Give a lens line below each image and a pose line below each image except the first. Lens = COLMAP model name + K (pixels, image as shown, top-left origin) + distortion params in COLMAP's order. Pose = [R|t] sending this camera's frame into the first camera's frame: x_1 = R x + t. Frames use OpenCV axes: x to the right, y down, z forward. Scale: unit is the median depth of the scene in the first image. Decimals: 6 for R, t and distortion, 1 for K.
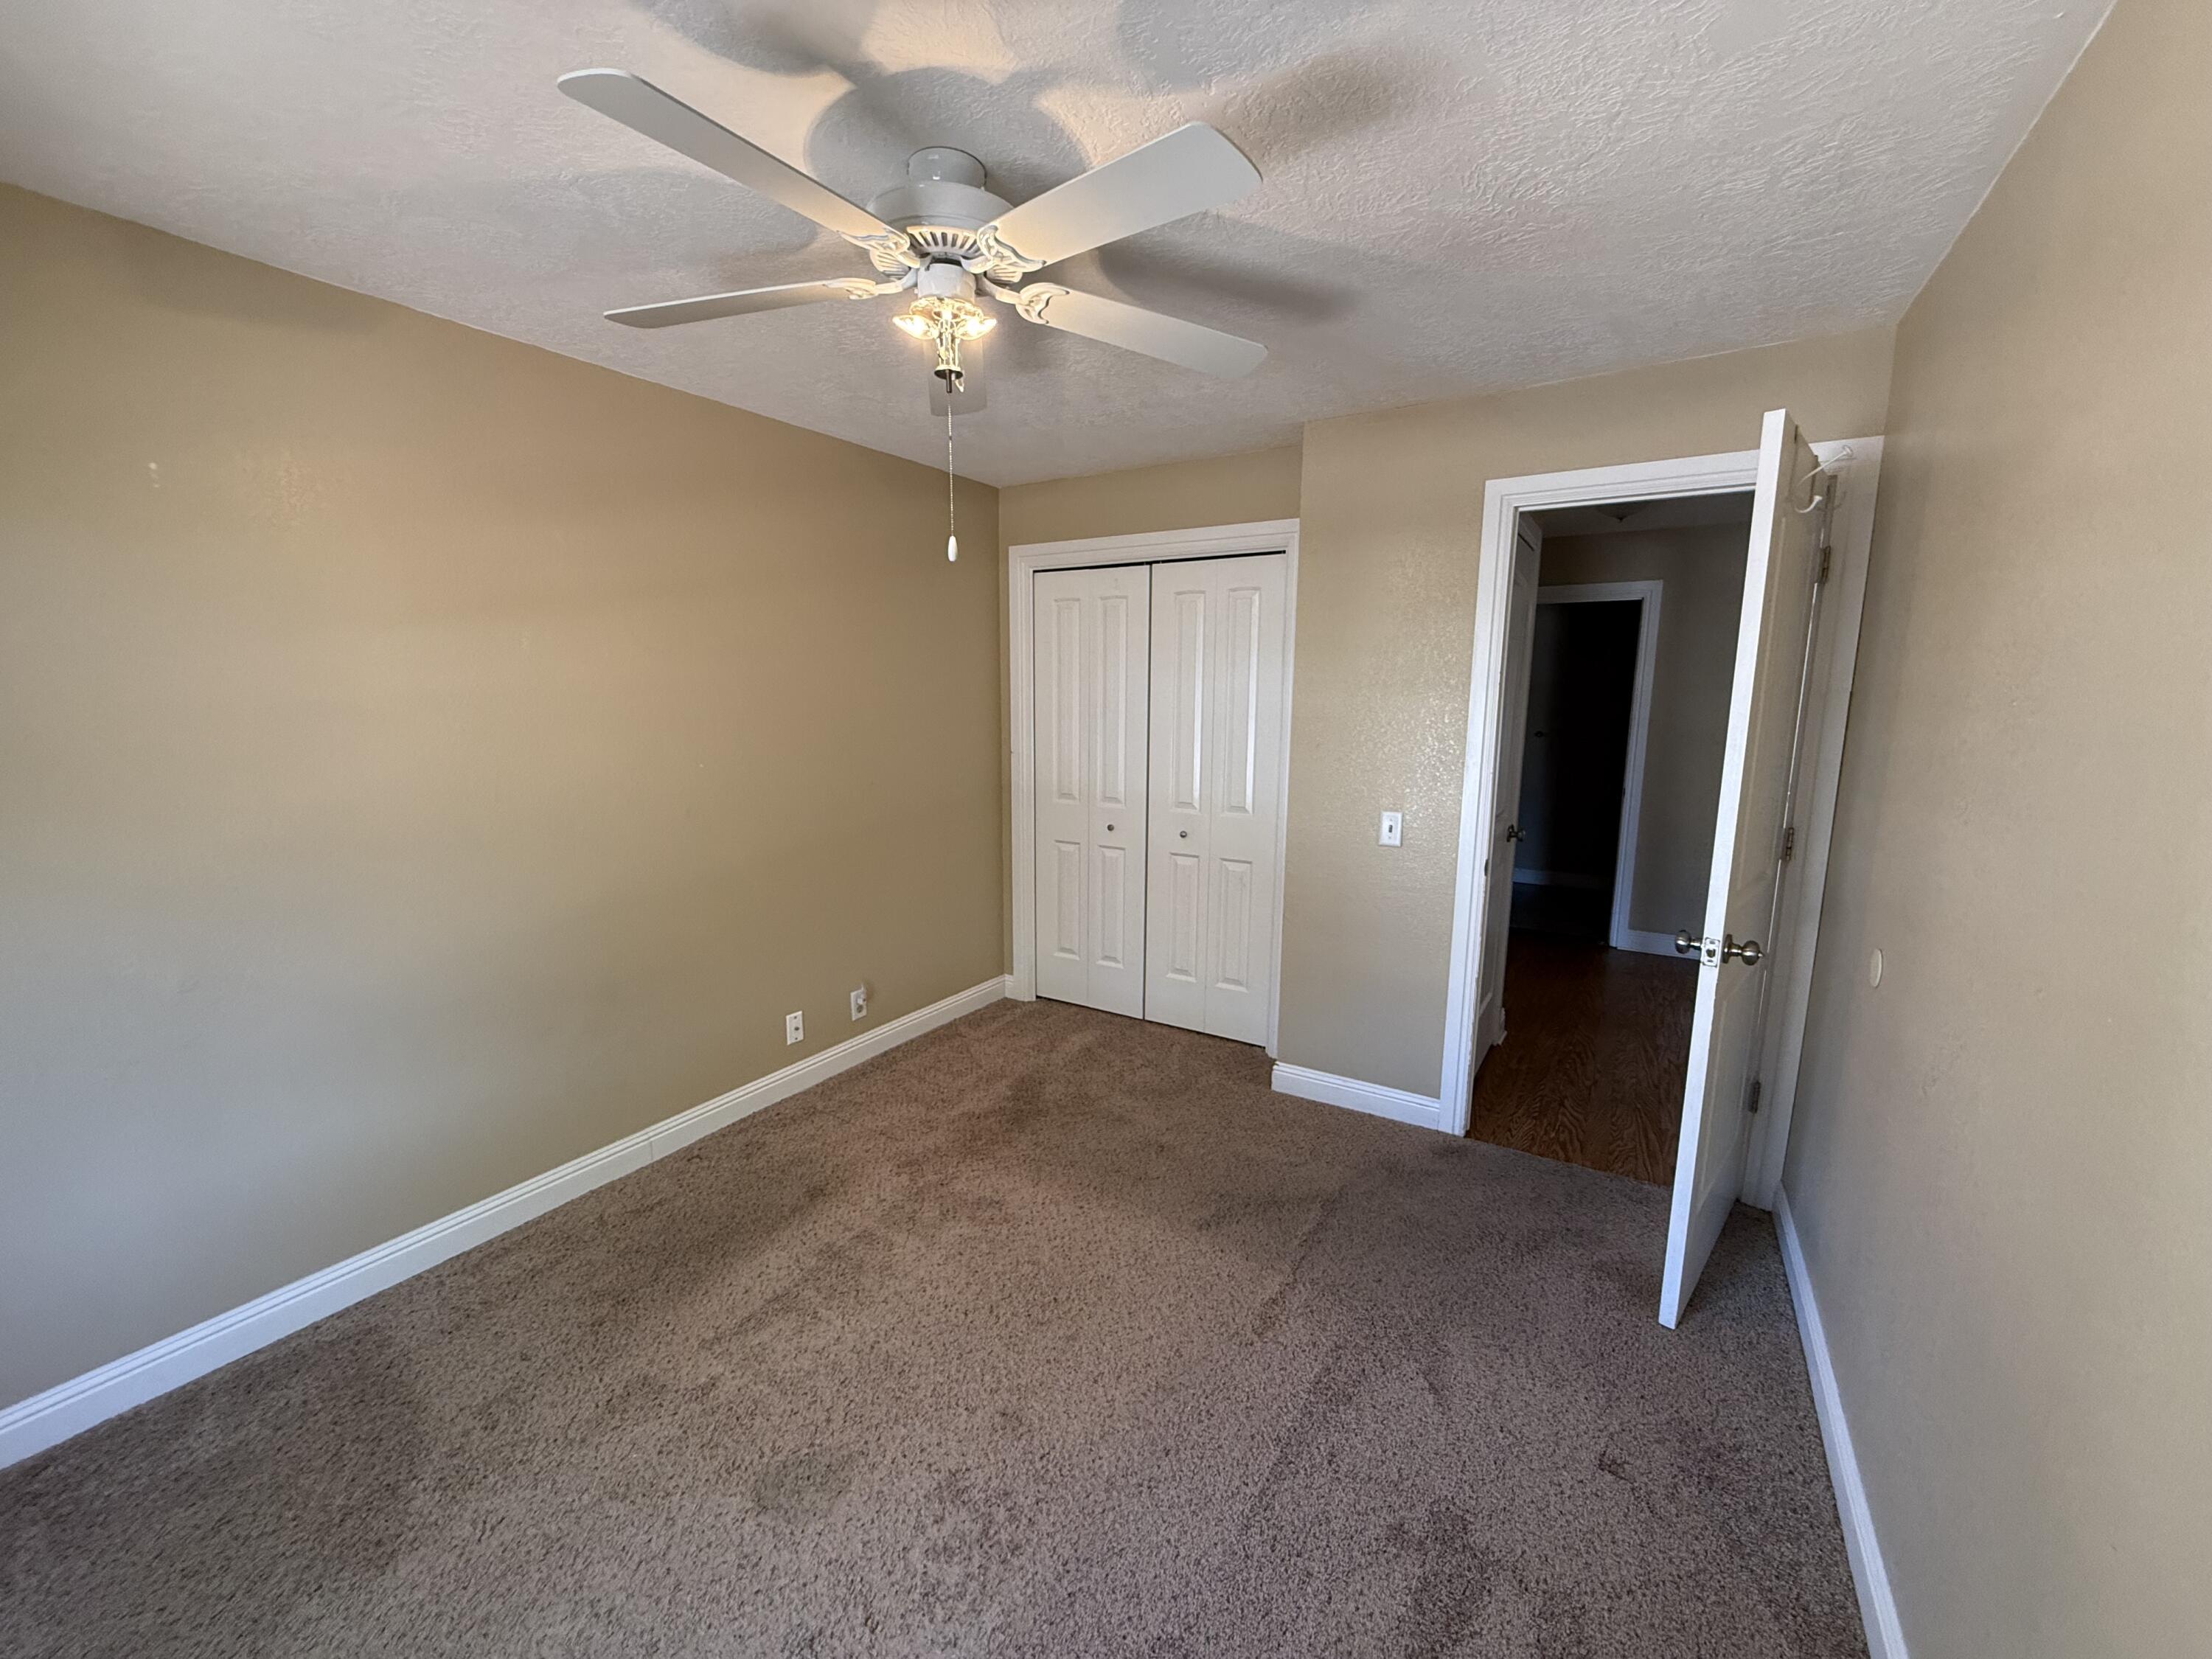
lens RADIAL K [[880.7, 0, 1103.6], [0, 880.7, 835.2], [0, 0, 1]] dist [0.001070, 0.000014]
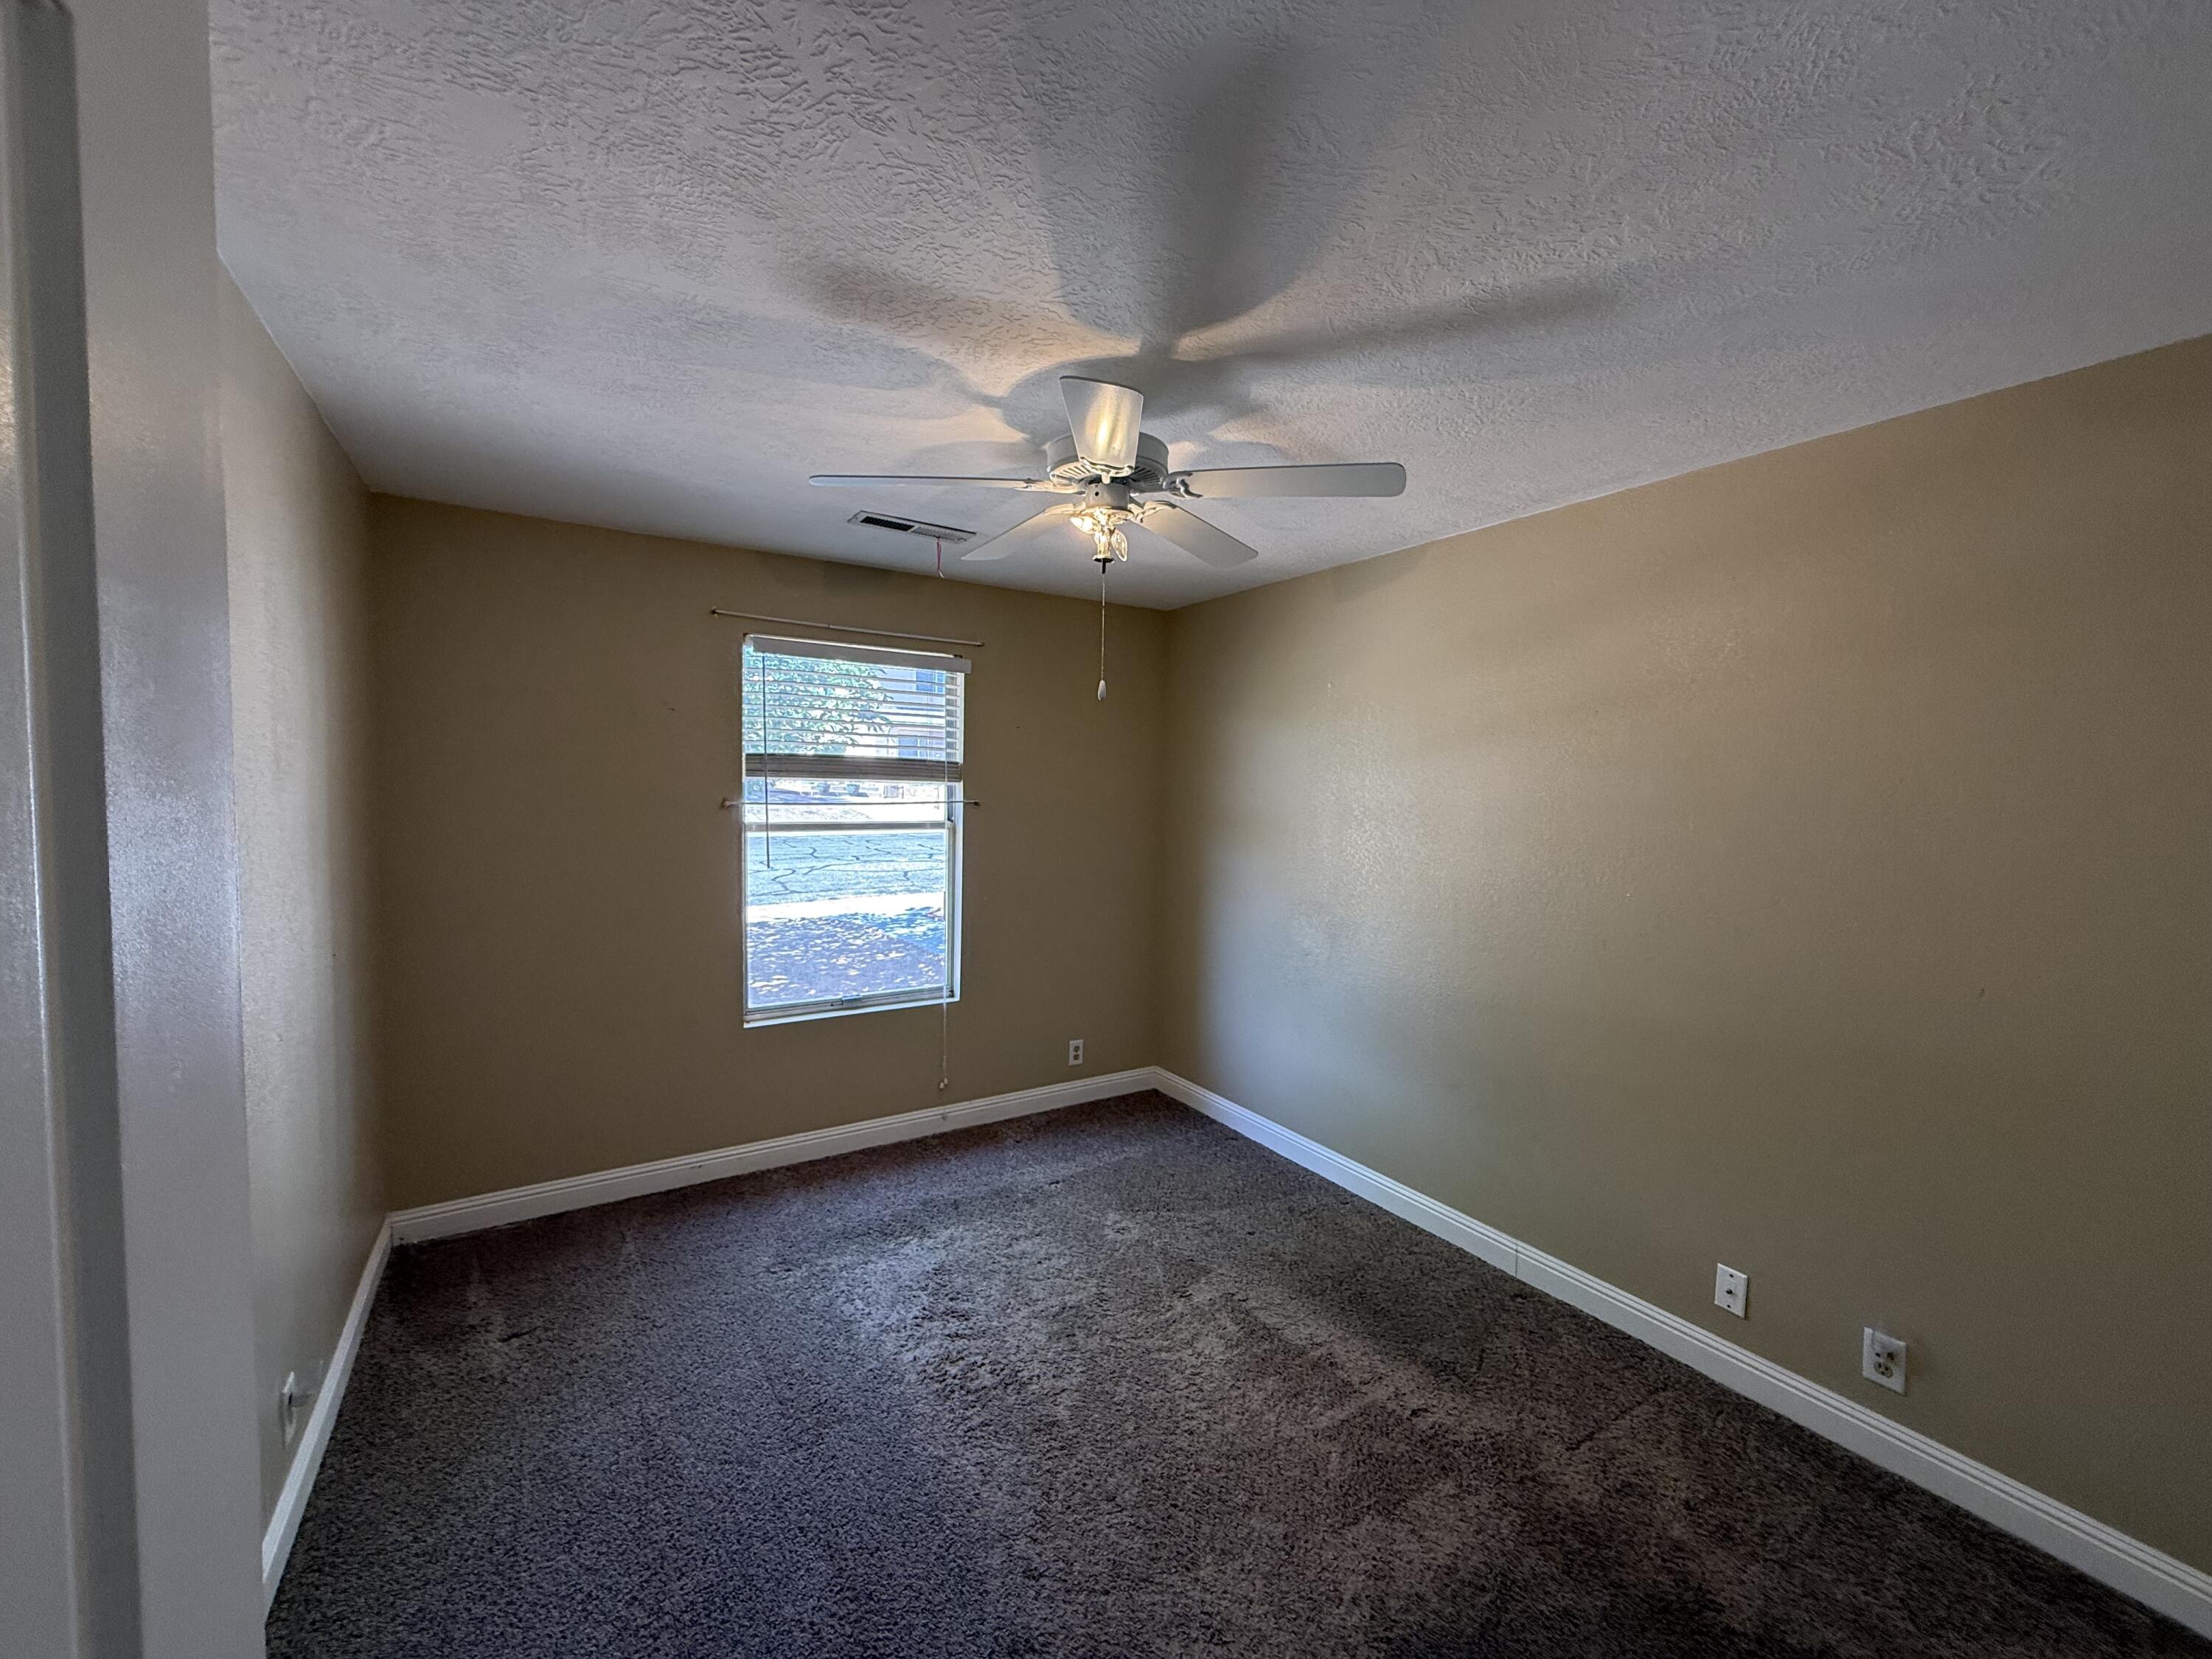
lens RADIAL K [[880.7, 0, 1103.6], [0, 880.7, 835.2], [0, 0, 1]] dist [0.001070, 0.000014]
pose [[-0.454945, 0.023936, -0.890198, 0.620950], [-0.172123, 0.978425, 0.114273, -0.162434], [0.873727, 0.205211, -0.441010, 1.025394]]
